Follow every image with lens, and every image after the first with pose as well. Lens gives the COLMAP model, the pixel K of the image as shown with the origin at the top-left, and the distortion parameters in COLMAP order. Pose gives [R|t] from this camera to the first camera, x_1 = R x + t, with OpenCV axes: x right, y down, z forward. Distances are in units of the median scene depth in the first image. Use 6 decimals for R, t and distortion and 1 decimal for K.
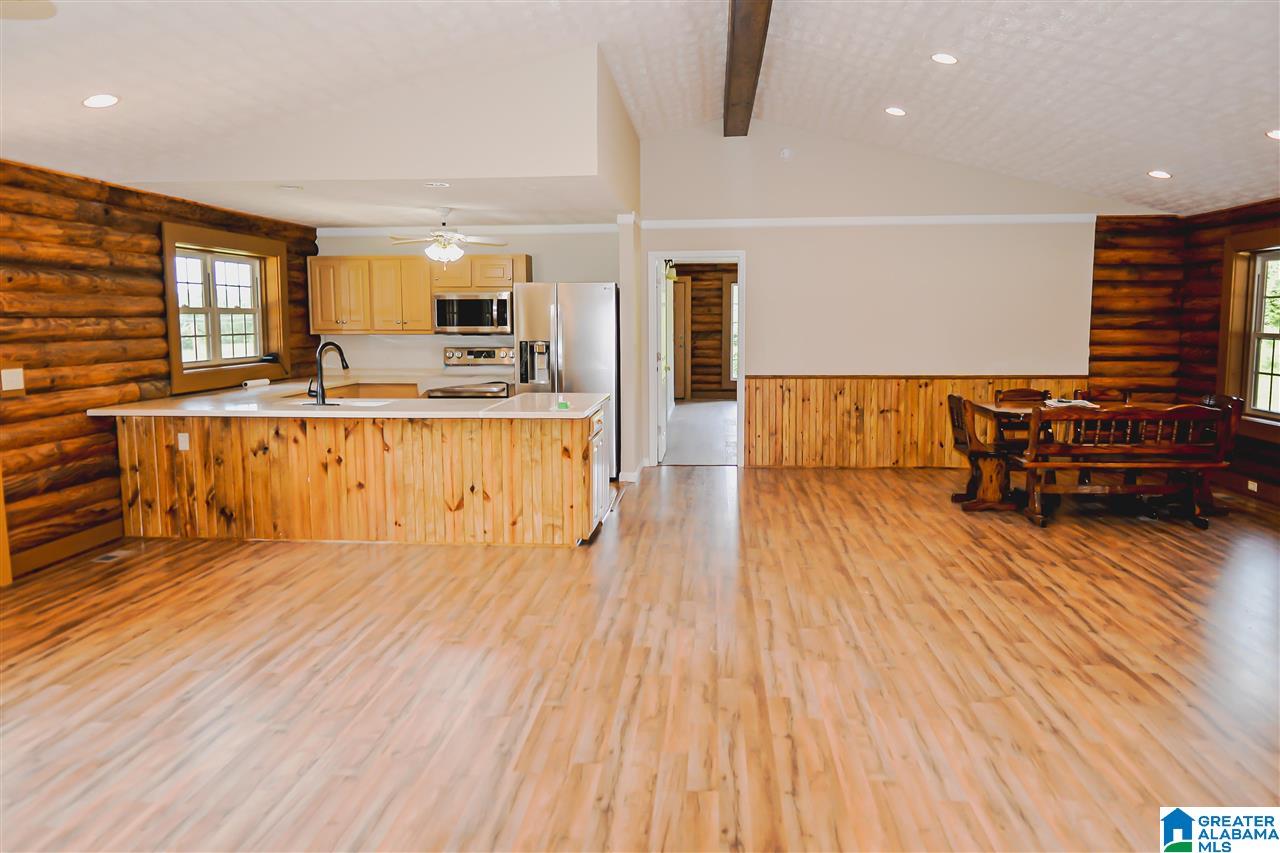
lens RADIAL K [[983.6, 0, 640.0], [0, 983.6, 426.5], [0, 0, 1]] dist [-0.006753, -0.008924]
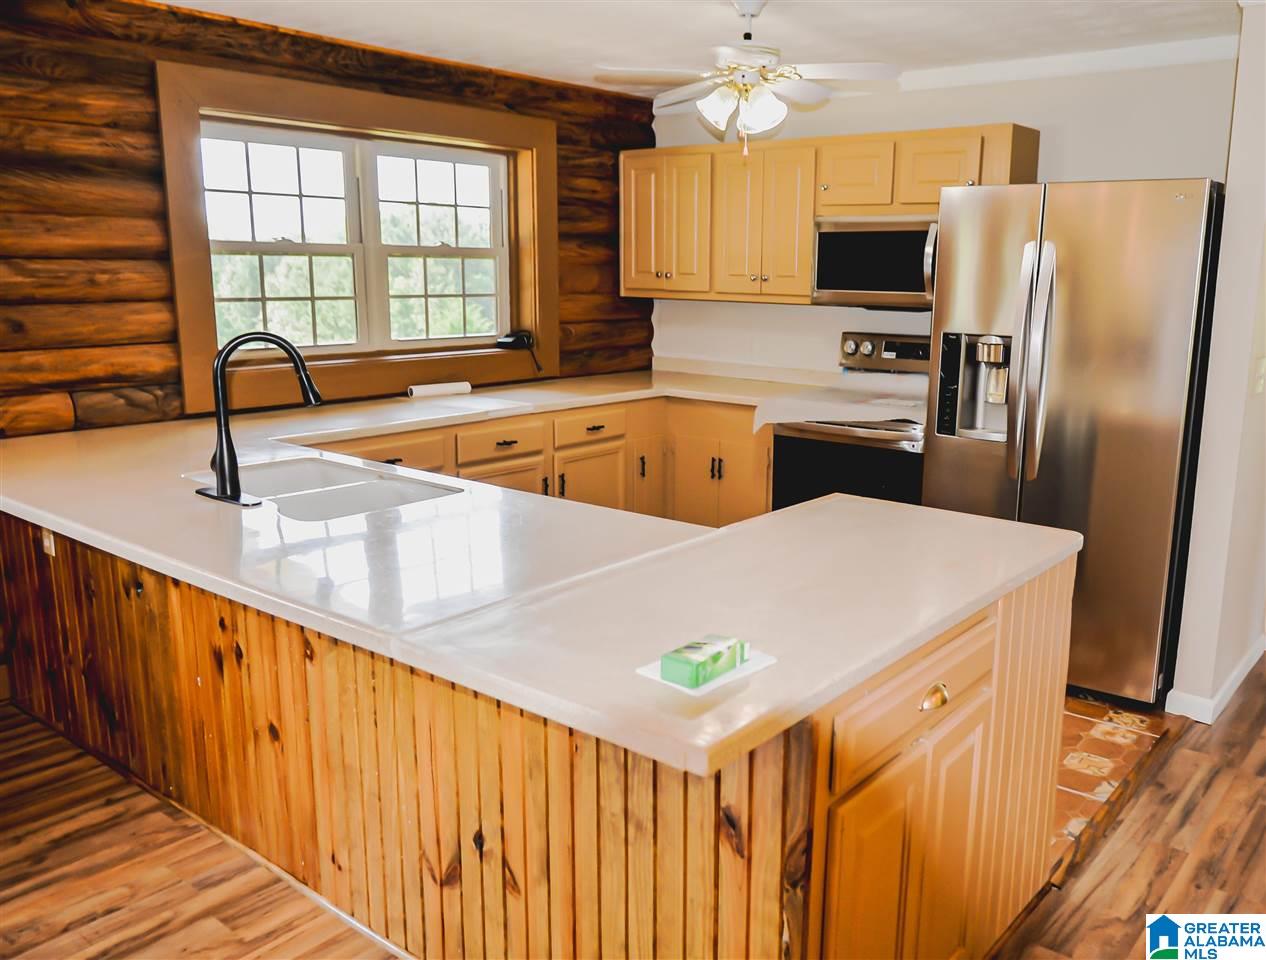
lens RADIAL K [[1140.8, 0, 634.7], [0, 1140.8, 503.6], [0, 0, 1]] dist [-0.003386, -0.004554]
pose [[0.835473, 0.126425, -0.534791, 0.038279], [-0.075819, 0.990388, 0.115681, -0.069892], [0.544276, -0.056101, 0.837028, 0.602312]]
